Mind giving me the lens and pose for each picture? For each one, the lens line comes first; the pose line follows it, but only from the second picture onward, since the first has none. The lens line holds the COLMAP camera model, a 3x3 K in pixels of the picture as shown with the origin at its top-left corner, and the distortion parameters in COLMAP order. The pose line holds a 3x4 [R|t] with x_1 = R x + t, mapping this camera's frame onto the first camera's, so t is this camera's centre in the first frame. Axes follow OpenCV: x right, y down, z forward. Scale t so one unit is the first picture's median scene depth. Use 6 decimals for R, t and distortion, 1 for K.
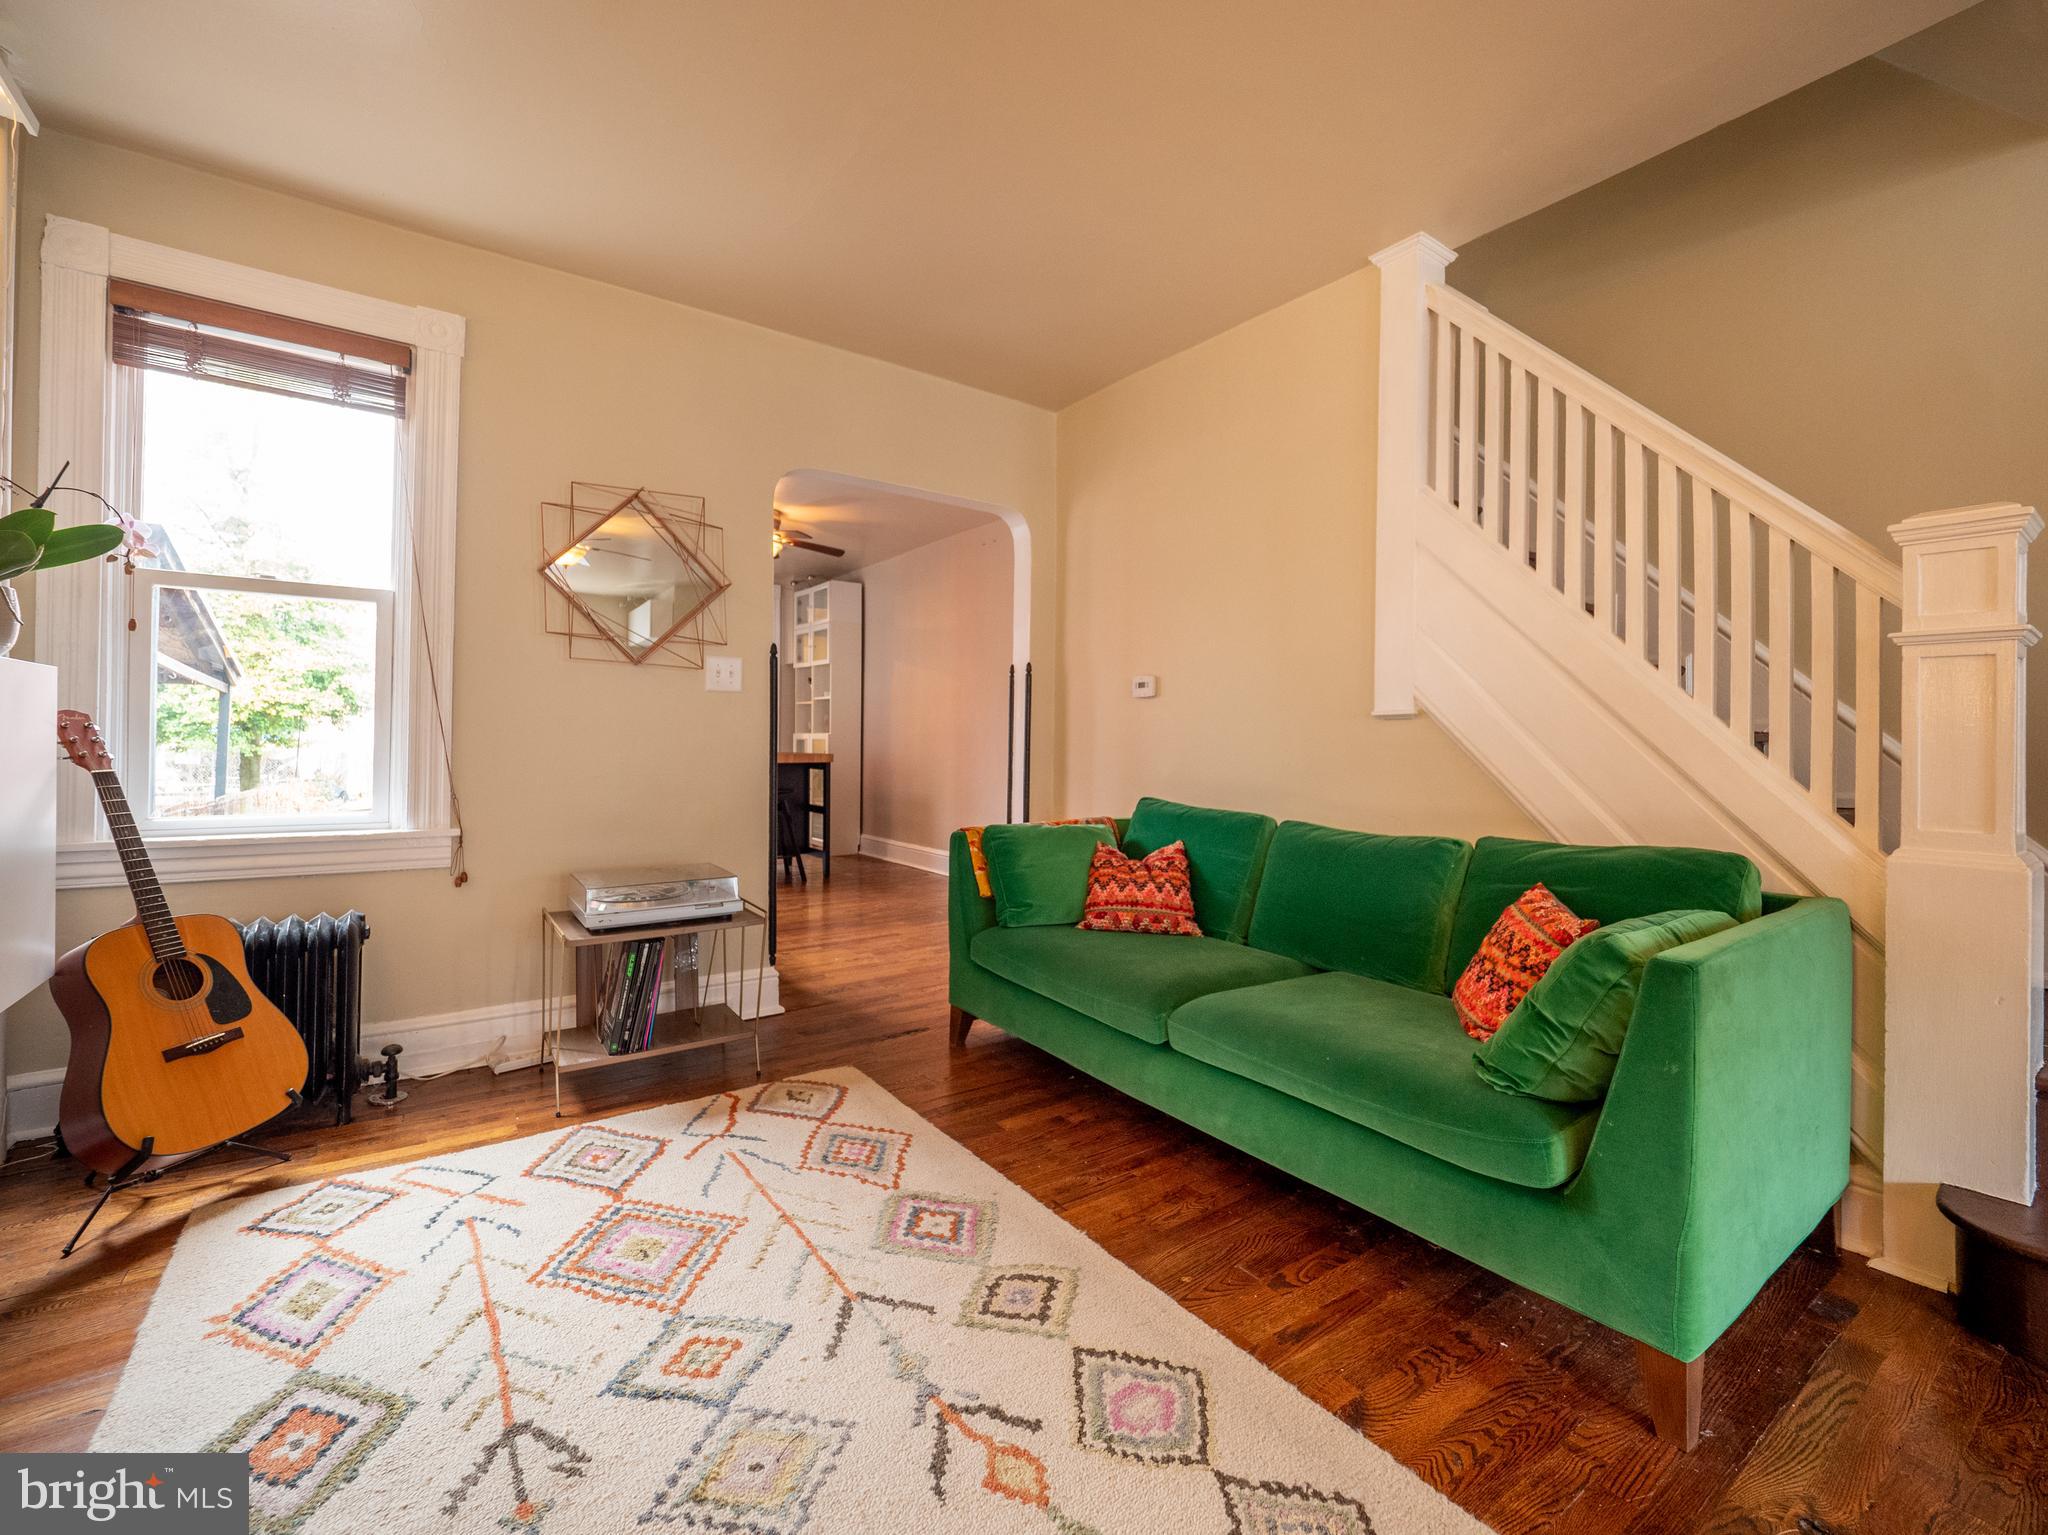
lens RADIAL K [[911.7, 0, 1072.1], [0, 911.7, 738.9], [0, 0, 1]] dist [-0.001264, -0.000131]
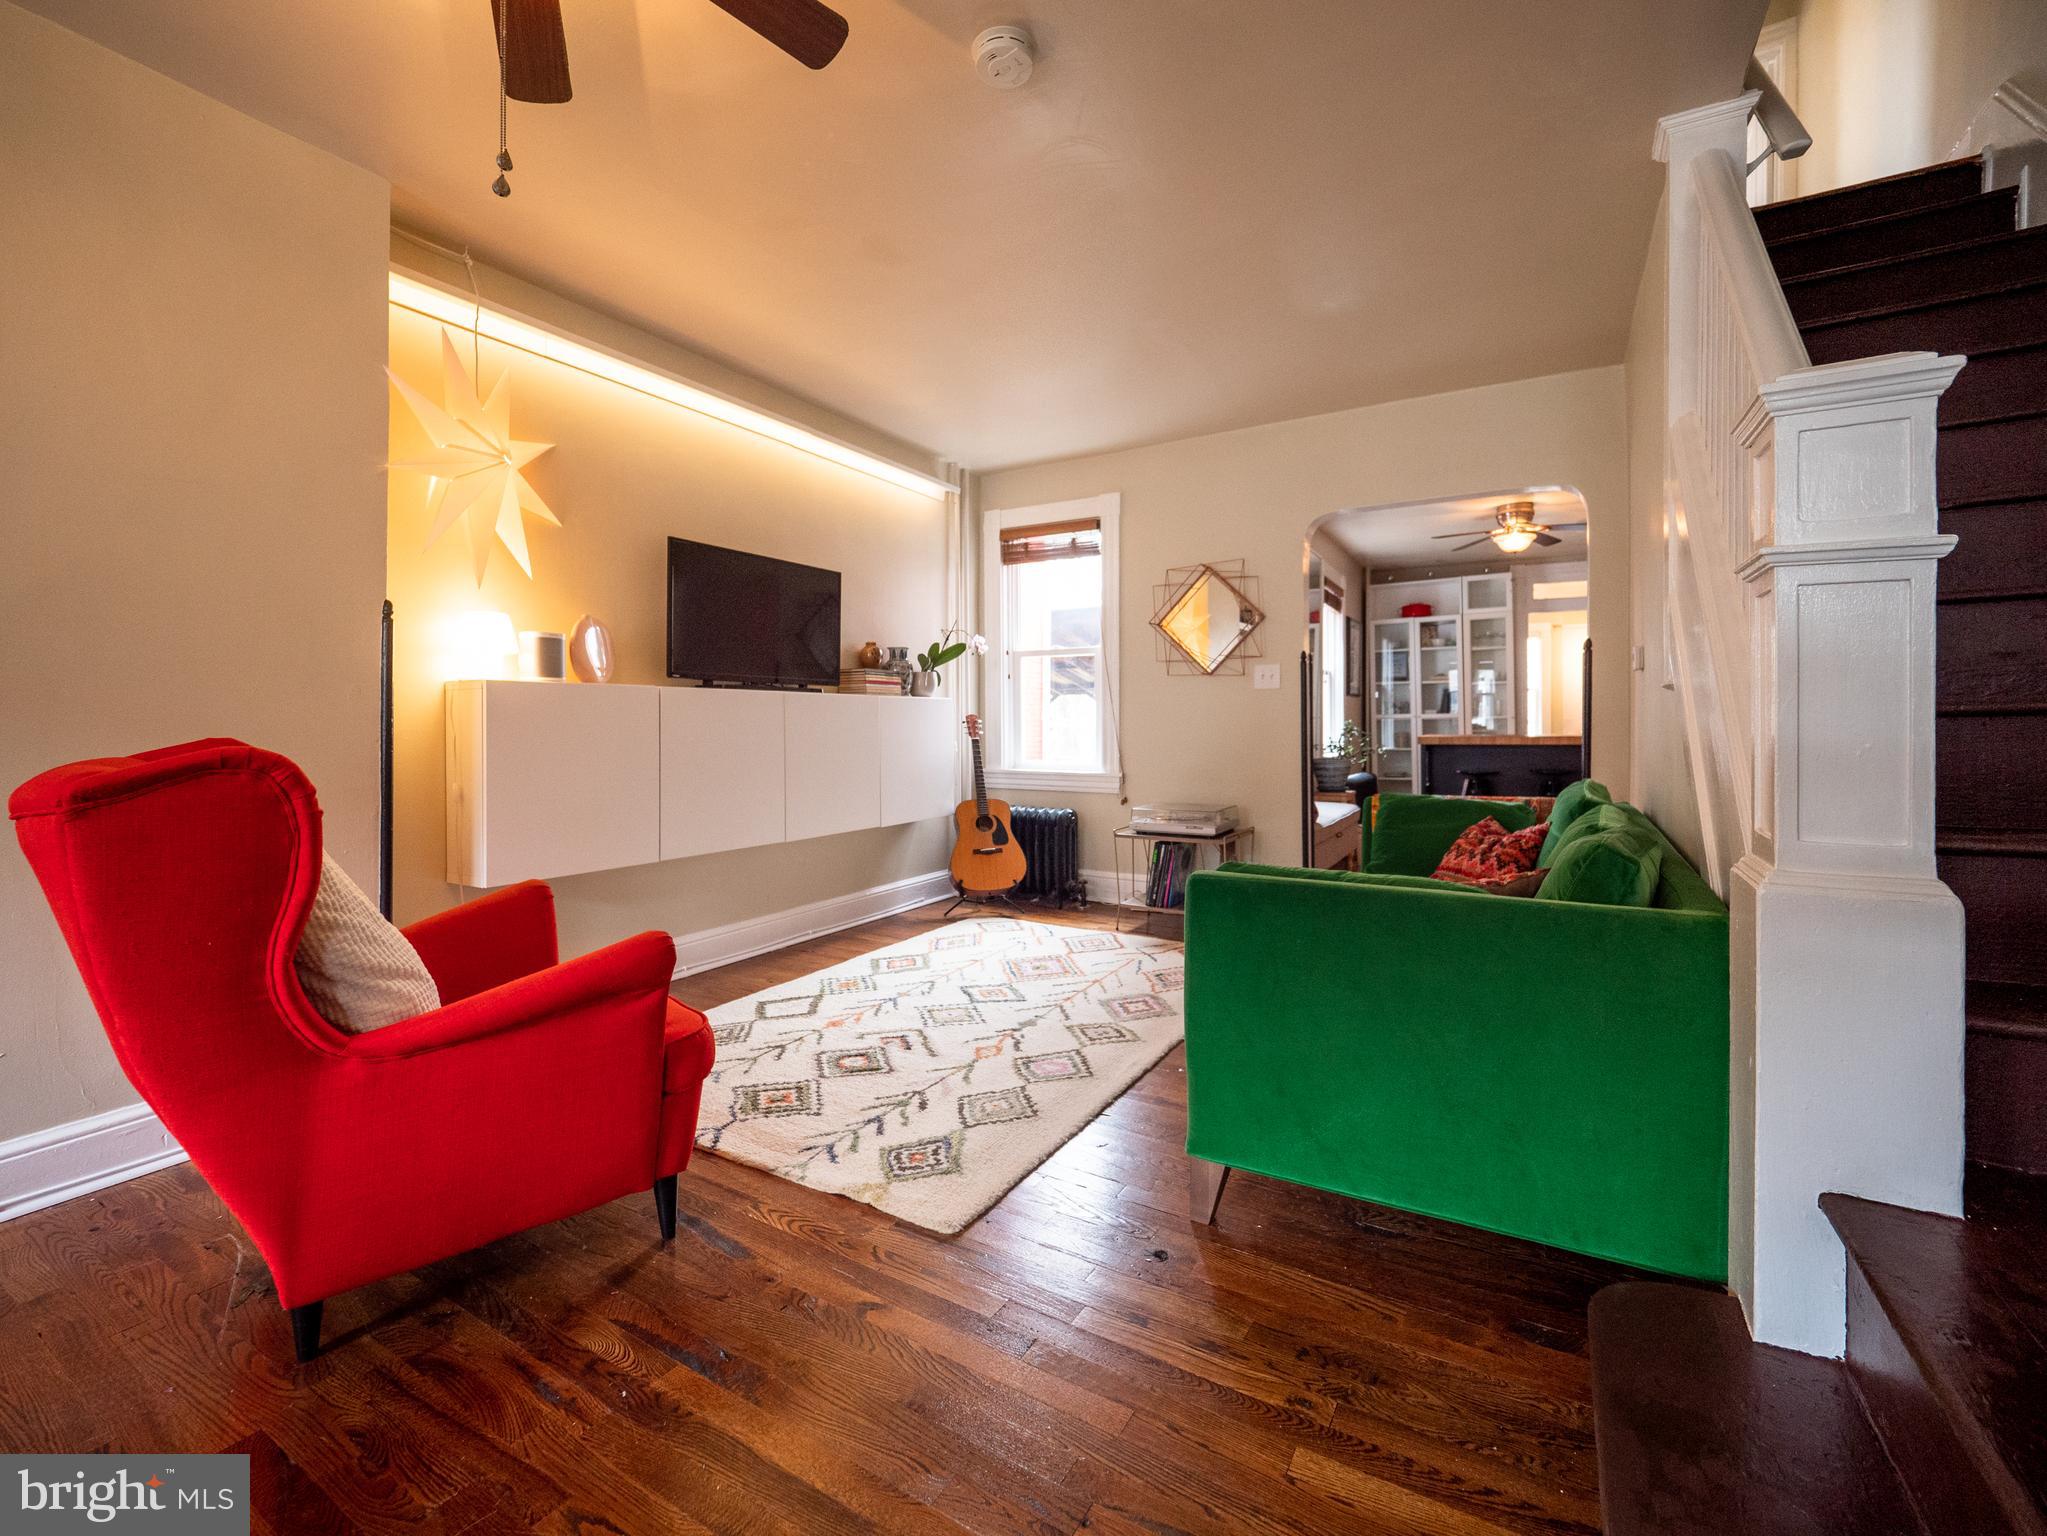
lens RADIAL K [[905.3, 0, 1005.1], [0, 905.3, 743.8], [0, 0, 1]] dist [-0.001851, -0.000784]
pose [[0.374841, 0.011353, -0.927020, 1.288204], [0.011231, 0.999796, 0.016786, 0.009035], [0.927021, -0.016704, 0.374637, 0.140324]]
